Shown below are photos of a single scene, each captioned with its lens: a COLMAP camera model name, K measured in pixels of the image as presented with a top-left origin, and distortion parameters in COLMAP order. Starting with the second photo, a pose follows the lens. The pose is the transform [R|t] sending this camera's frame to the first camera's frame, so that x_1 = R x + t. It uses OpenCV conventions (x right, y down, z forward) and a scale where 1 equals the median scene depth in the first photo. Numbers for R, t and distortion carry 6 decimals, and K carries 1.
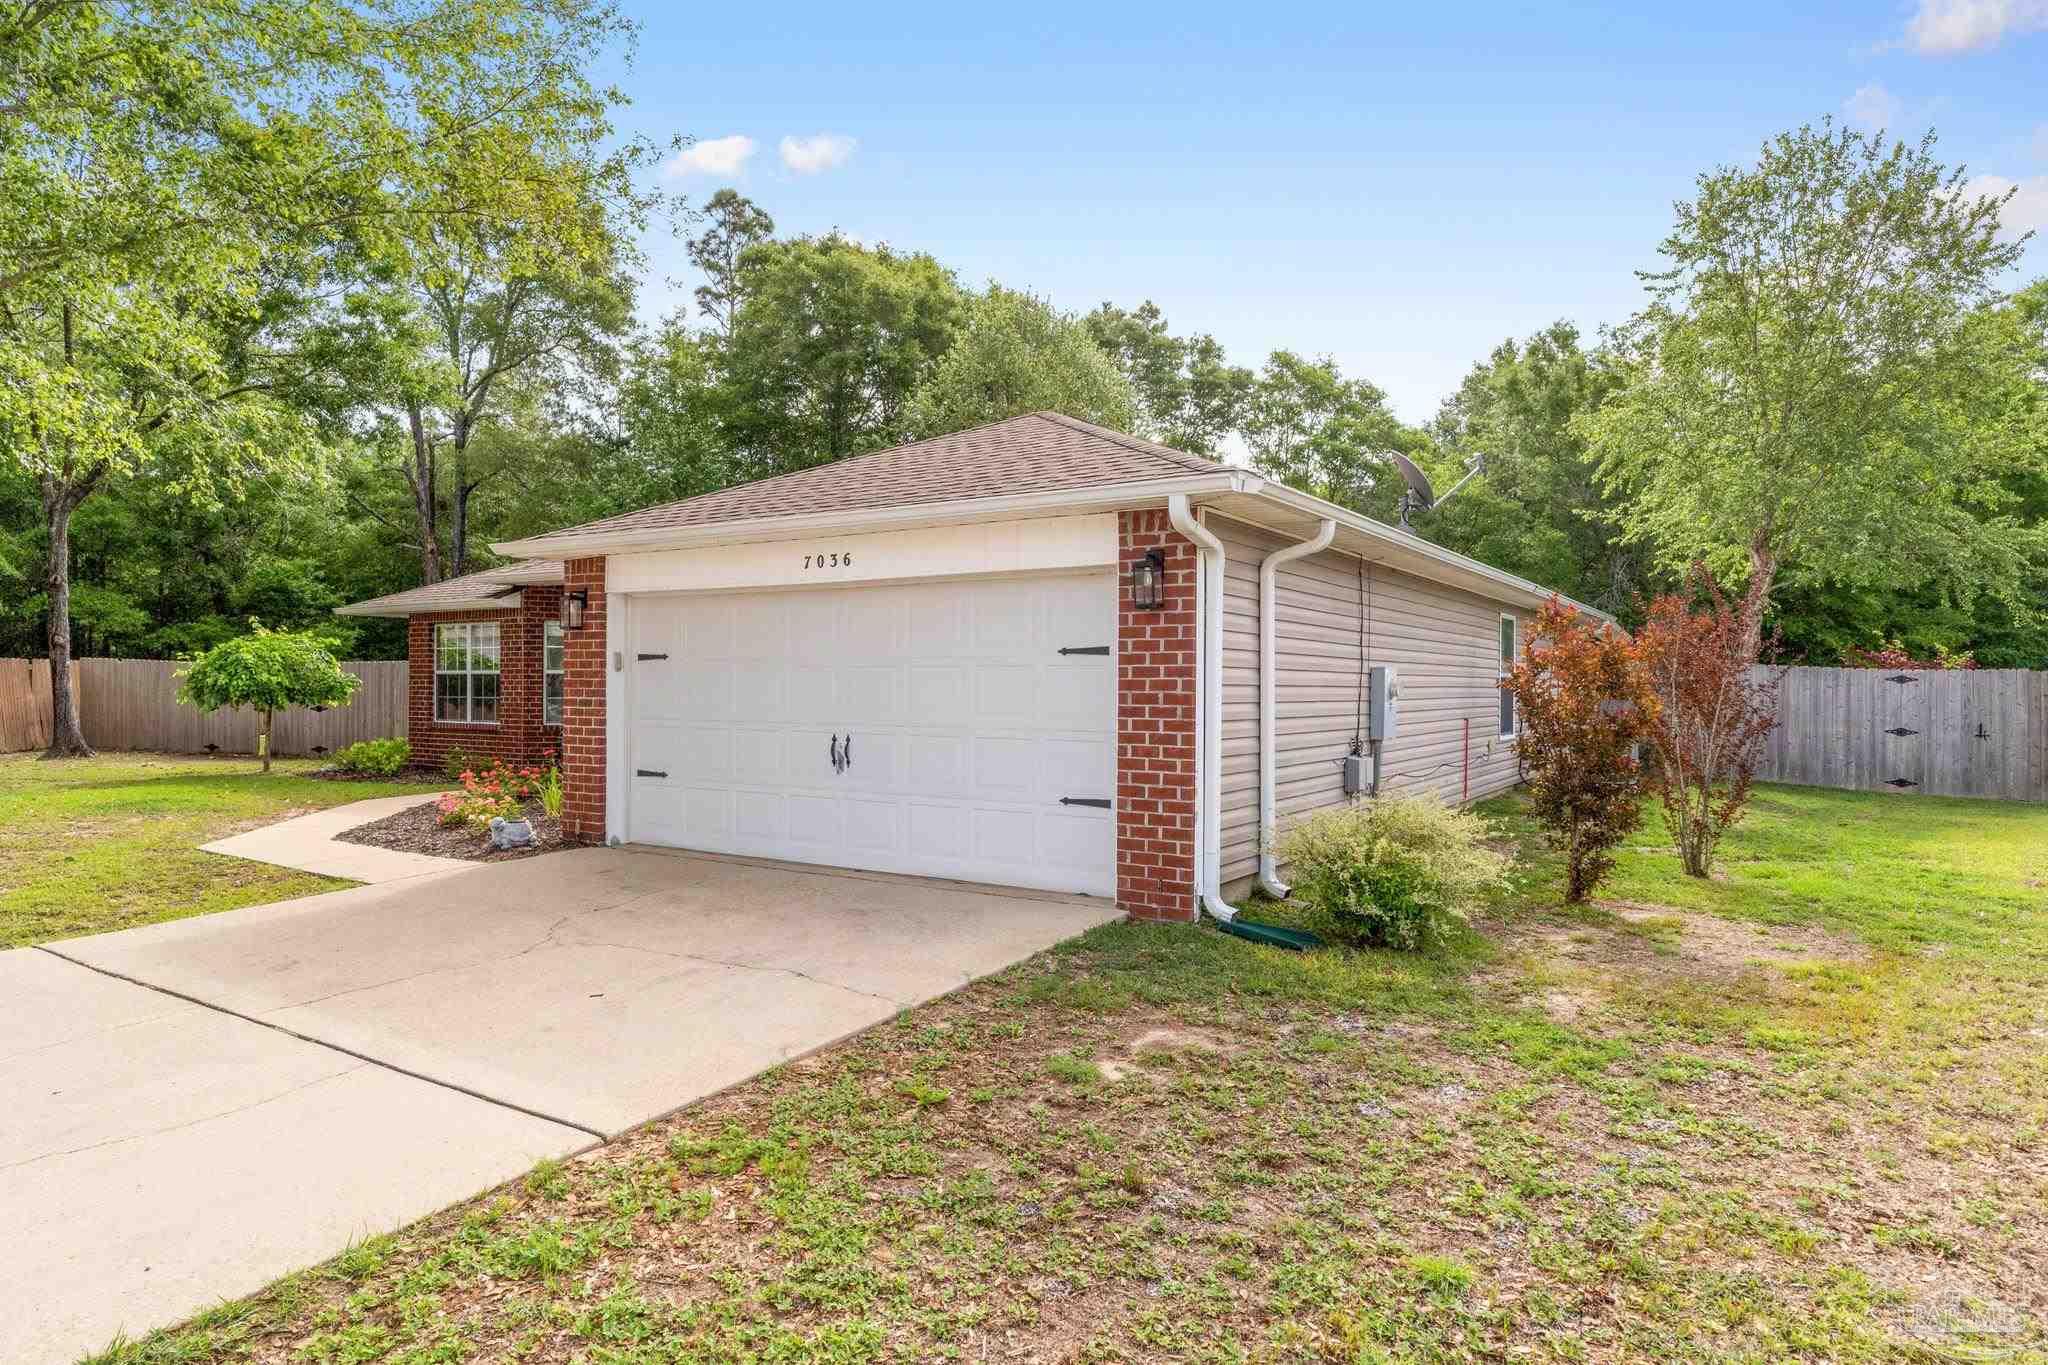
lens RADIAL K [[1181.7, 0, 1019.5], [0, 1181.7, 687.0], [0, 0, 1]] dist [-0.003909, -0.000078]
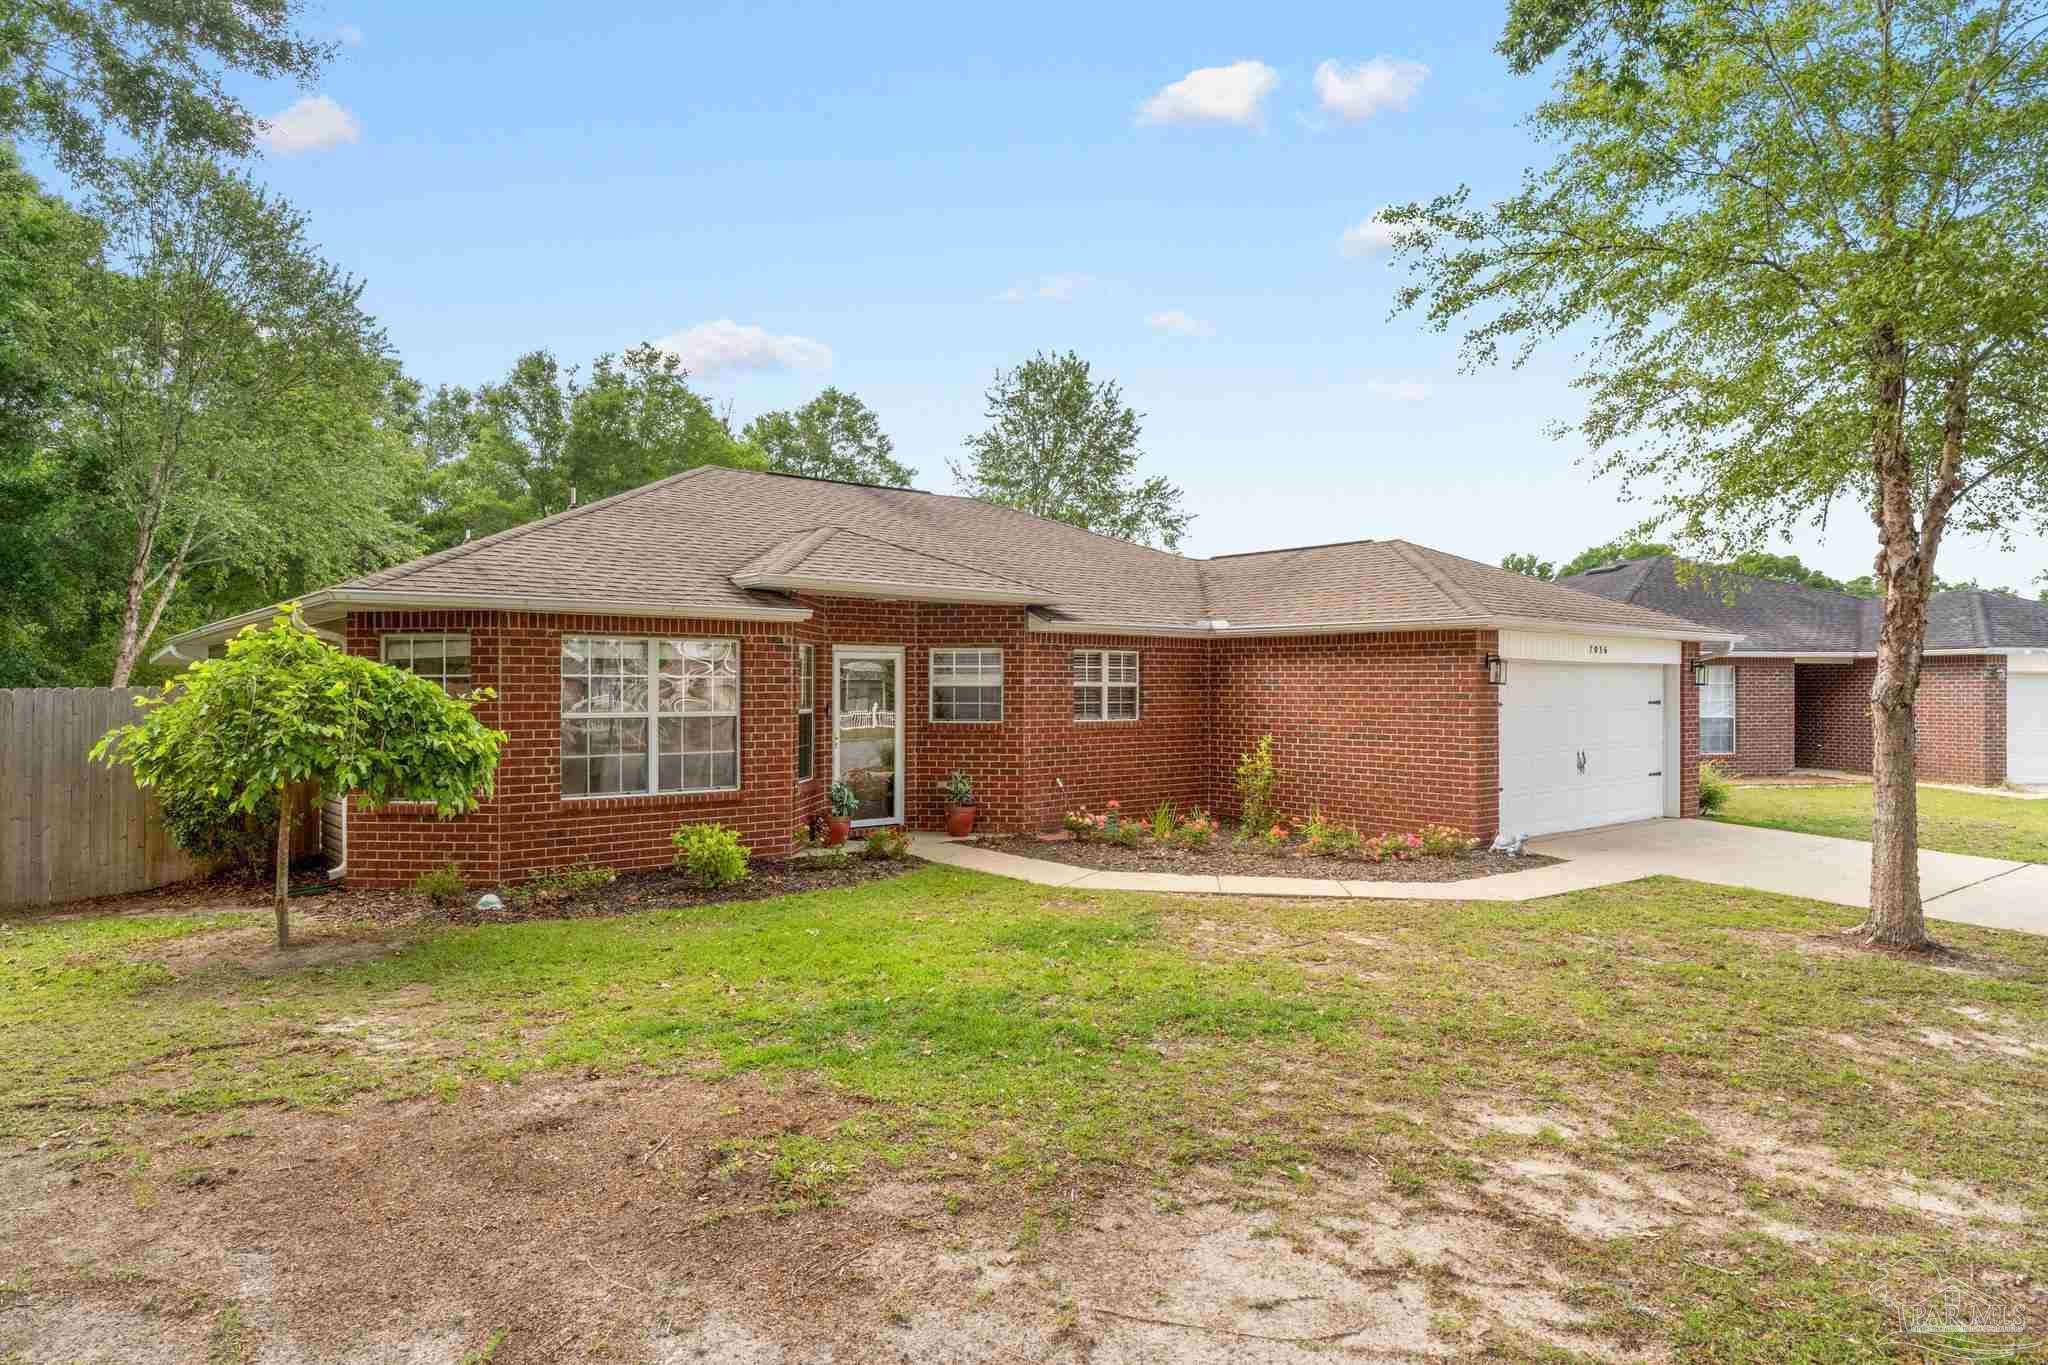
lens RADIAL K [[1206.3, 0, 1006.6], [0, 1206.3, 683.9], [0, 0, 1]] dist [-0.004929, -0.000168]
pose [[0.307943, 0.003204, 0.951399, -2.068302], [0.003477, 0.999984, -0.004493, -0.051338], [-0.951398, 0.004692, 0.307927, 1.260021]]
